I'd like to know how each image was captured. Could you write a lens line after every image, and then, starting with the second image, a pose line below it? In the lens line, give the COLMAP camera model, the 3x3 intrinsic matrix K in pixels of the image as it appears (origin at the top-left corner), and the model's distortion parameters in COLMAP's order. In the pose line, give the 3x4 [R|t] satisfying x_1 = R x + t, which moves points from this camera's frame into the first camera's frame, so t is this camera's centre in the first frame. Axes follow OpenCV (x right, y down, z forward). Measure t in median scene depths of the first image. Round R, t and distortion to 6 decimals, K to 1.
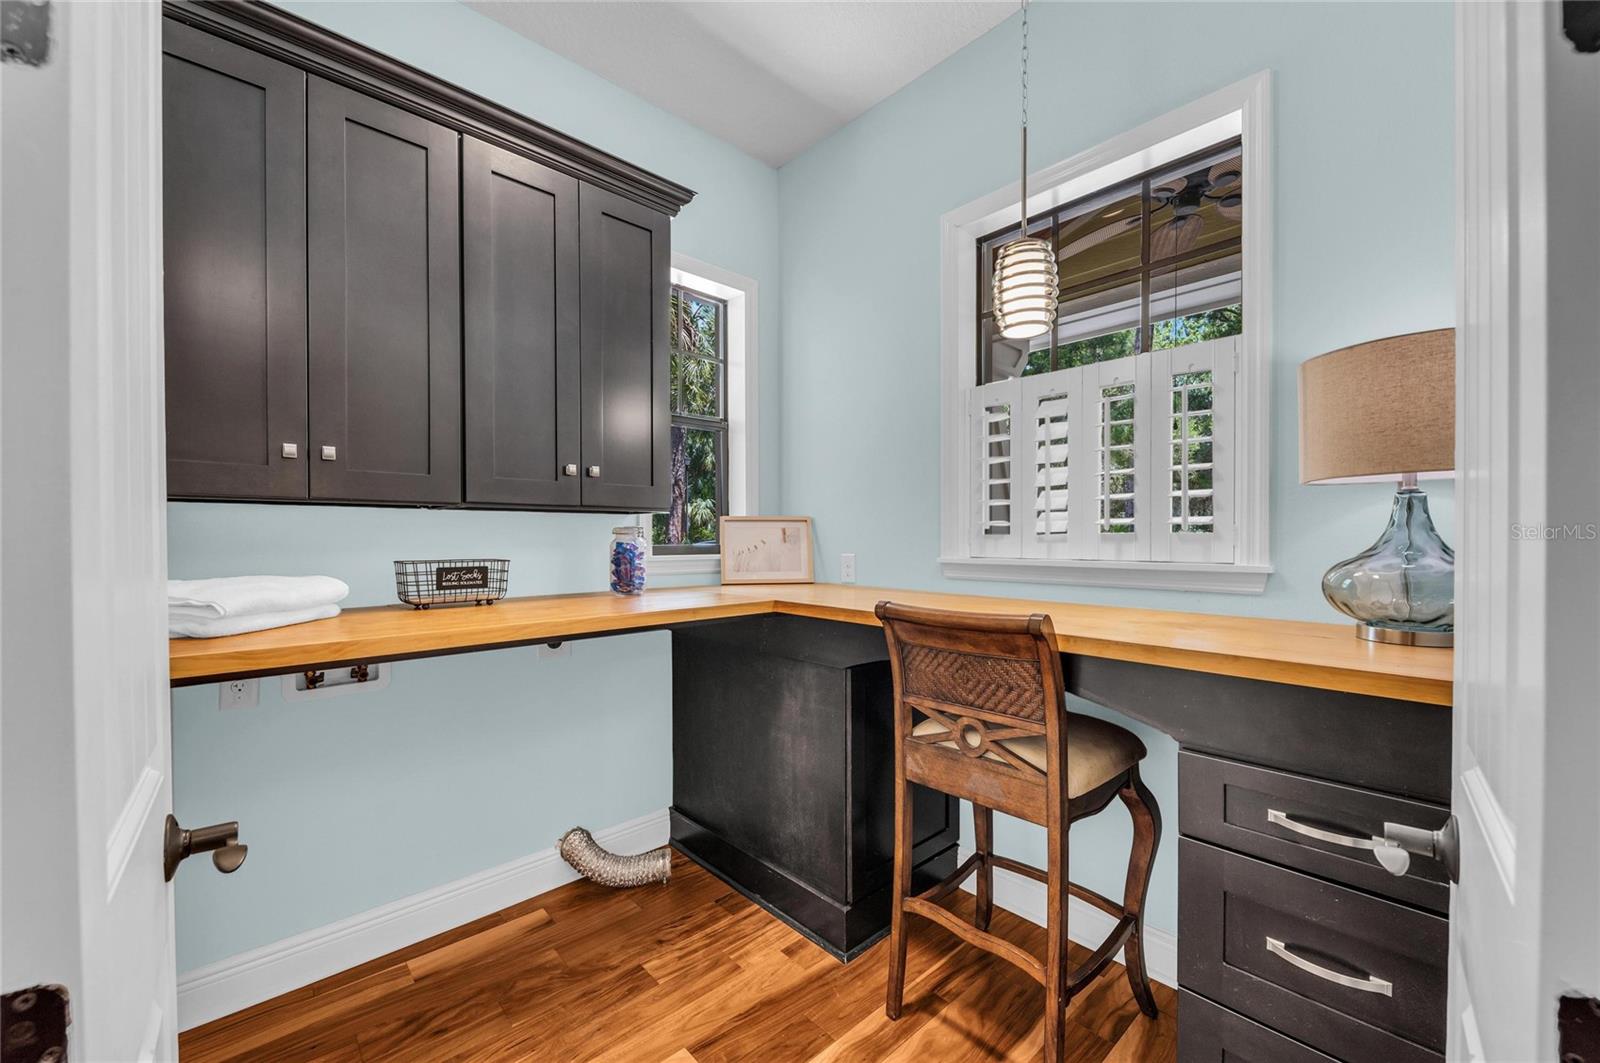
lens RADIAL K [[628.4, 0, 808.4], [0, 628.4, 545.0], [0, 0, 1]] dist [0.013814, -0.006333]
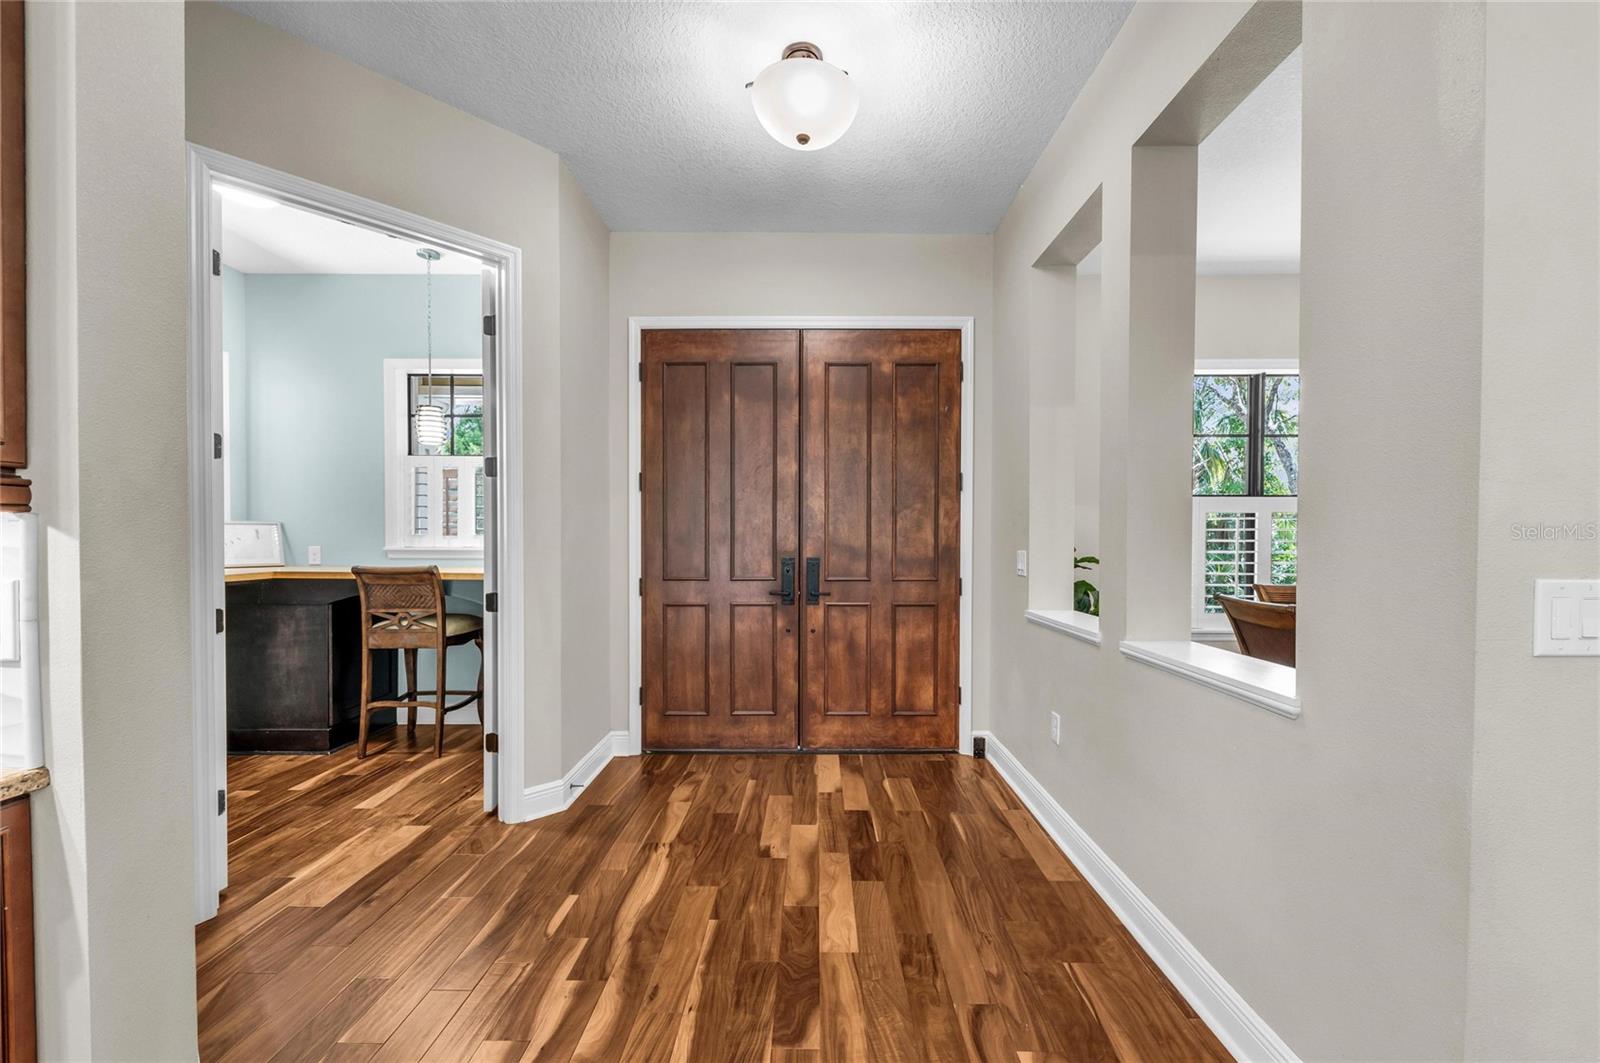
lens RADIAL K [[628.4, 0, 808.4], [0, 628.4, 545.0], [0, 0, 1]] dist [0.013814, -0.006333]
pose [[0.689674, -0.004080, 0.724109, -0.372522], [0.000884, 0.999988, 0.004792, 0.010488], [-0.724120, -0.002665, 0.689669, -1.585037]]
